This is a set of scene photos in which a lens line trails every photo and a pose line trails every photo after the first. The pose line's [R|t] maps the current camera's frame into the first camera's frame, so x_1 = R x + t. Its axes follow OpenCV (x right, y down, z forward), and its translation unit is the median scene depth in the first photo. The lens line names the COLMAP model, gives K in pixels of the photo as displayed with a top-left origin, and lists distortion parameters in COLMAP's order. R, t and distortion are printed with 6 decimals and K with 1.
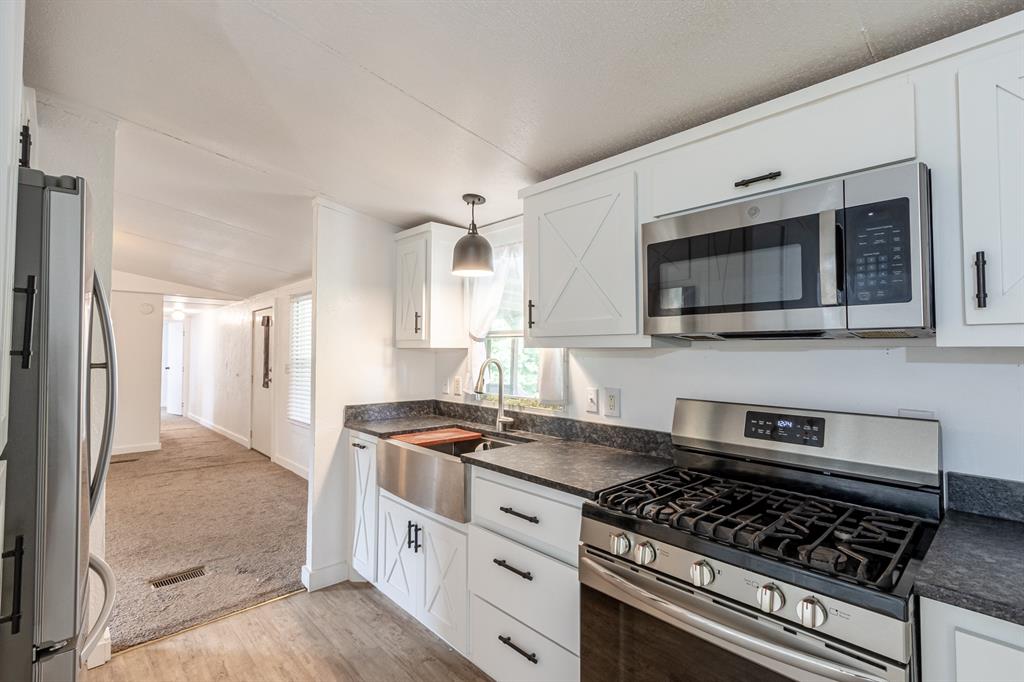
lens RADIAL K [[472.9, 0, 503.9], [0, 472.9, 338.3], [0, 0, 1]] dist [0.001696, -0.000099]
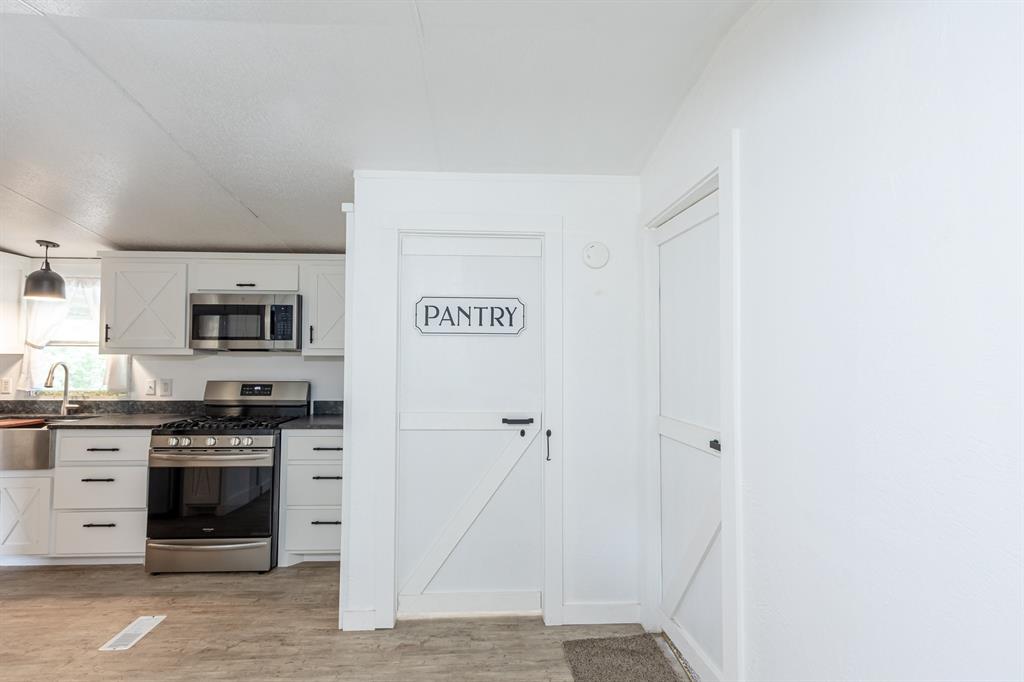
lens RADIAL K [[472.9, 0, 503.9], [0, 472.9, 338.3], [0, 0, 1]] dist [0.001696, -0.000099]
pose [[0.643221, 0.030937, 0.765055, -0.283145], [-0.021919, 0.999518, -0.021989, -0.026454], [-0.765367, -0.002625, 0.643589, -0.974510]]
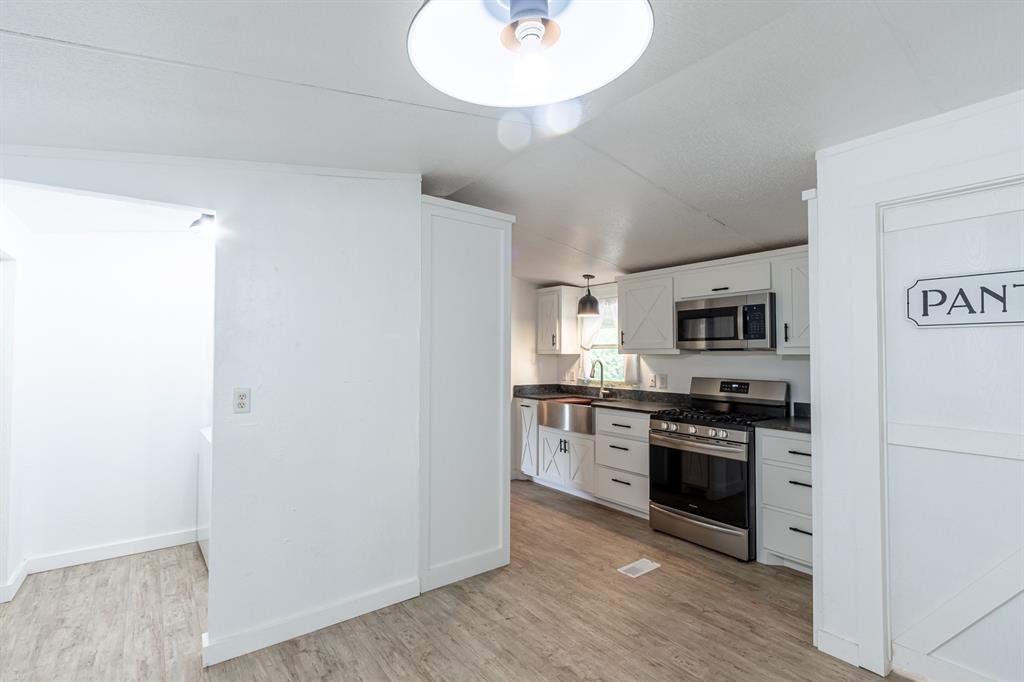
lens RADIAL K [[474.9, 0, 501.7], [0, 474.9, 344.6], [0, 0, 1]] dist [-0.001447, -0.000393]
pose [[0.994163, -0.001891, -0.107873, -0.232149], [0.002266, 0.999992, 0.003348, -0.029027], [0.107866, -0.003573, 0.994159, -1.073037]]
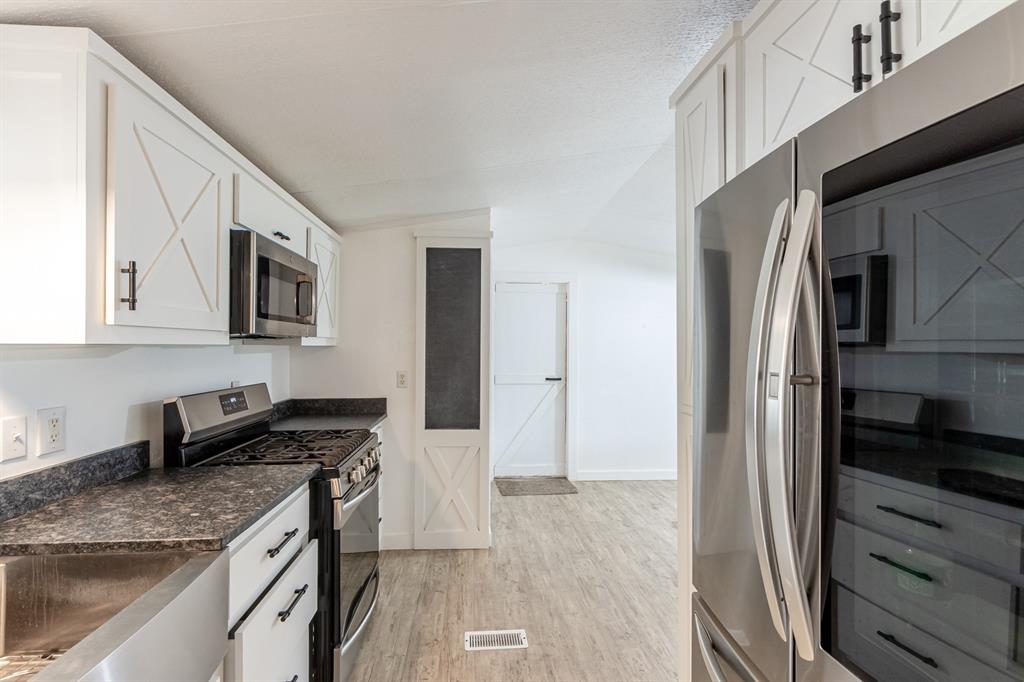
lens RADIAL K [[465.7, 0, 499.4], [0, 465.7, 344.0], [0, 0, 1]] dist [0.000878, -0.001003]
pose [[-0.773430, -0.002346, 0.633877, -0.608386], [-0.022746, 0.999452, -0.024056, 0.021490], [-0.633473, -0.033024, -0.773060, 1.083249]]
